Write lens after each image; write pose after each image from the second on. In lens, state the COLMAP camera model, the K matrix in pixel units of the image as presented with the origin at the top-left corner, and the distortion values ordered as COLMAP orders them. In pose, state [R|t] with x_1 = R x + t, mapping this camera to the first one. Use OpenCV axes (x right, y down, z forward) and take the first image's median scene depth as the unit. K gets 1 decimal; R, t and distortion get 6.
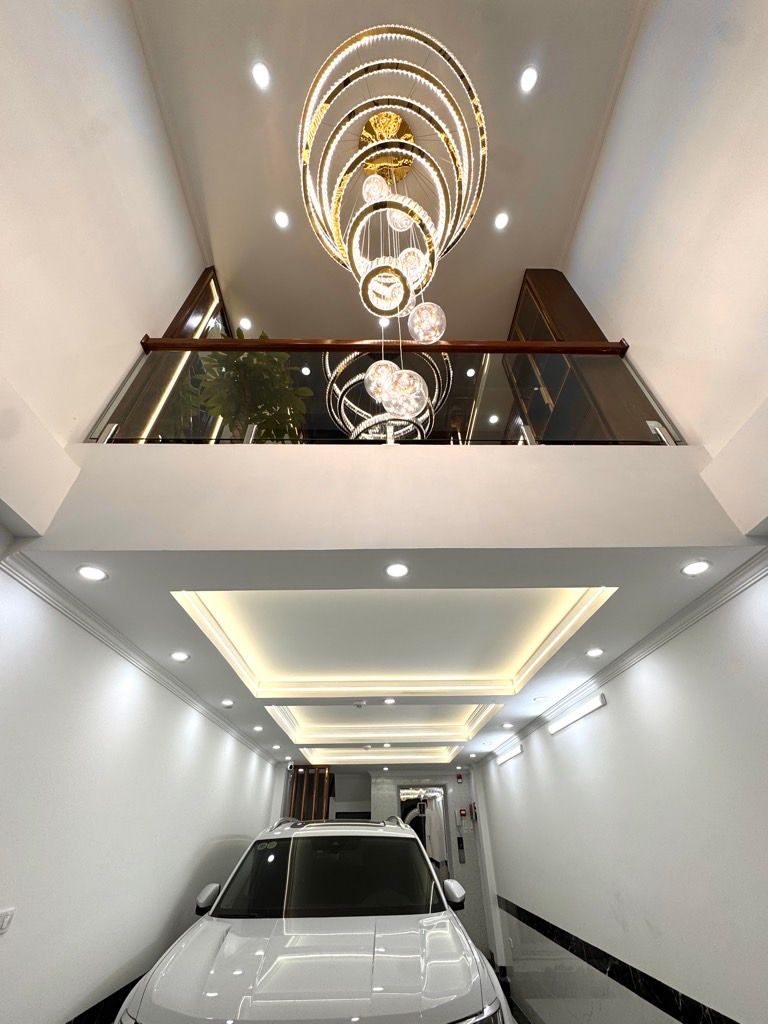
lens RADIAL K [[411.7, 0, 387.2], [0, 411.7, 510.5], [0, 0, 1]] dist [-0.007485, 0.002184]
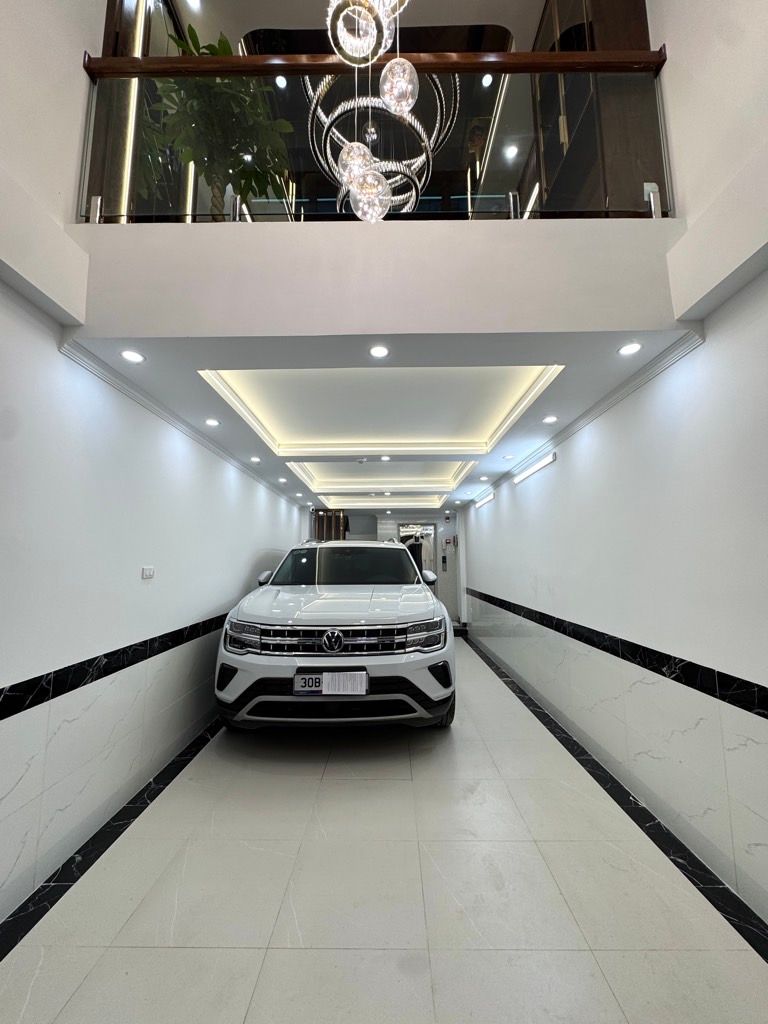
lens RADIAL K [[411.7, 0, 388.4], [0, 411.7, 508.6], [0, 0, 1]] dist [-0.007485, 0.002184]
pose [[0.999807, 0.003197, -0.019399, 0.042425], [0.007135, 0.860423, 0.509531, -0.041287], [0.018320, -0.509571, 0.860234, -0.153654]]
